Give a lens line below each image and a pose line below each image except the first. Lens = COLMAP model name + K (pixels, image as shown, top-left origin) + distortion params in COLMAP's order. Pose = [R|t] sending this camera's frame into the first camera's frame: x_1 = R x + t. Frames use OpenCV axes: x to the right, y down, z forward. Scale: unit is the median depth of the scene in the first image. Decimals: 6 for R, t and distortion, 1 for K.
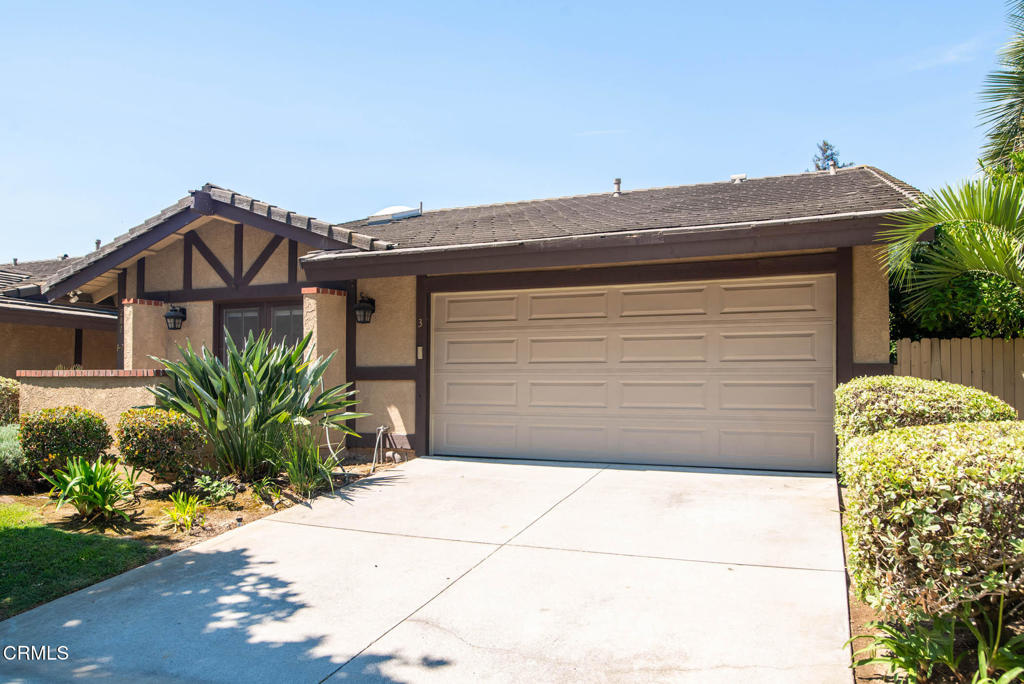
lens RADIAL K [[724.8, 0, 512.0], [0, 724.8, 342.0], [0, 0, 1]] dist [-0.026786, 0.007841]
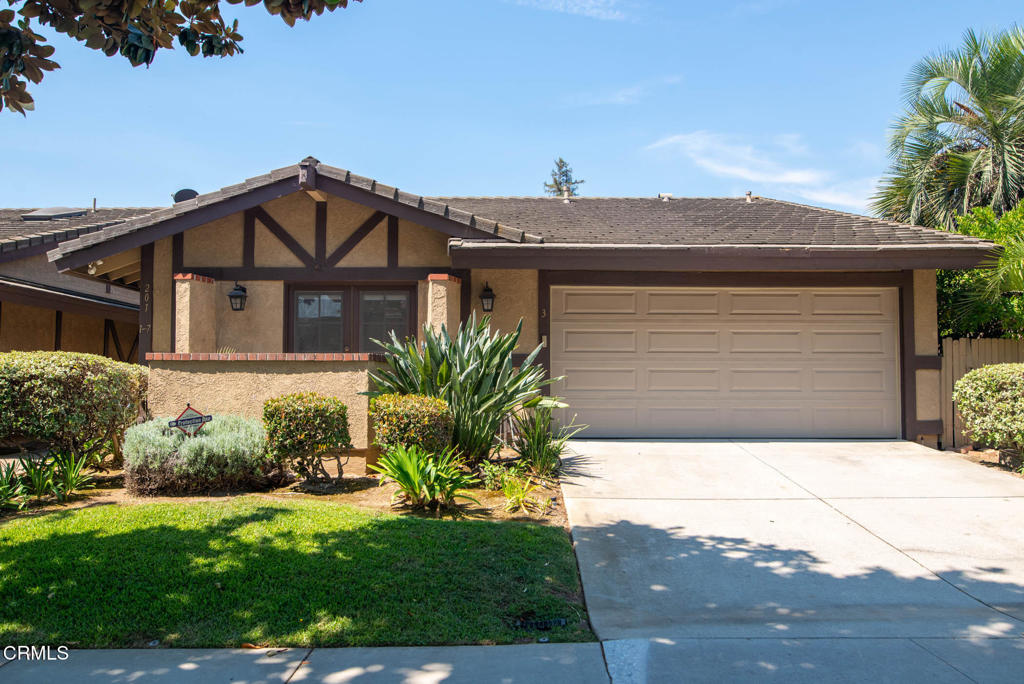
lens RADIAL K [[723.8, 0, 511.9], [0, 723.8, 317.6], [0, 0, 1]] dist [-0.030821, 0.001680]
pose [[0.924817, 0.031779, 0.379082, -0.564647], [-0.022049, 0.999307, -0.029981, 0.012550], [-0.379772, 0.019369, 0.924877, 0.038314]]
